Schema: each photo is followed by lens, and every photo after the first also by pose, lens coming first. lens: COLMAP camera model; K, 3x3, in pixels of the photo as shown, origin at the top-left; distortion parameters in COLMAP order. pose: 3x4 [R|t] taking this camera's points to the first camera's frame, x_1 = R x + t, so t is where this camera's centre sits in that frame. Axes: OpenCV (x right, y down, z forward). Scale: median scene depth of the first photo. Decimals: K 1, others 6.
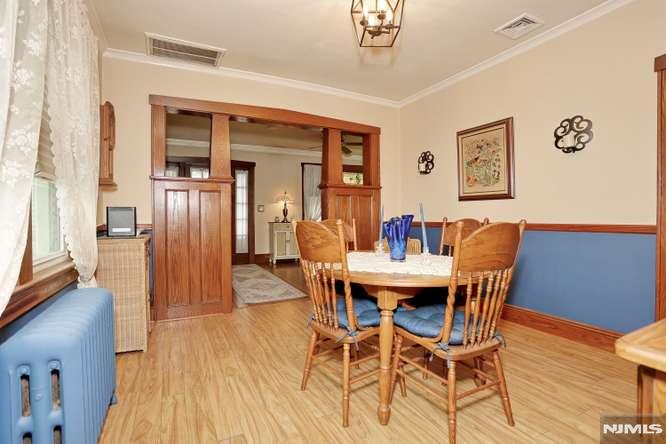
lens RADIAL K [[325.0, 0, 329.8], [0, 325.0, 219.9], [0, 0, 1]] dist [-0.037761, 0.000642]
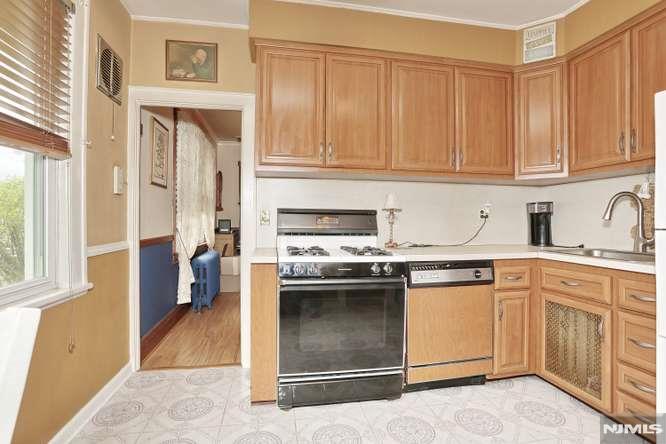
lens RADIAL K [[322.7, 0, 330.9], [0, 322.7, 221.2], [0, 0, 1]] dist [-0.058702, 0.000462]
pose [[0.961406, 0.010510, -0.274934, 0.676687], [-0.011402, 0.999934, -0.001646, -0.035316], [0.274898, 0.004717, 0.961462, -0.945957]]
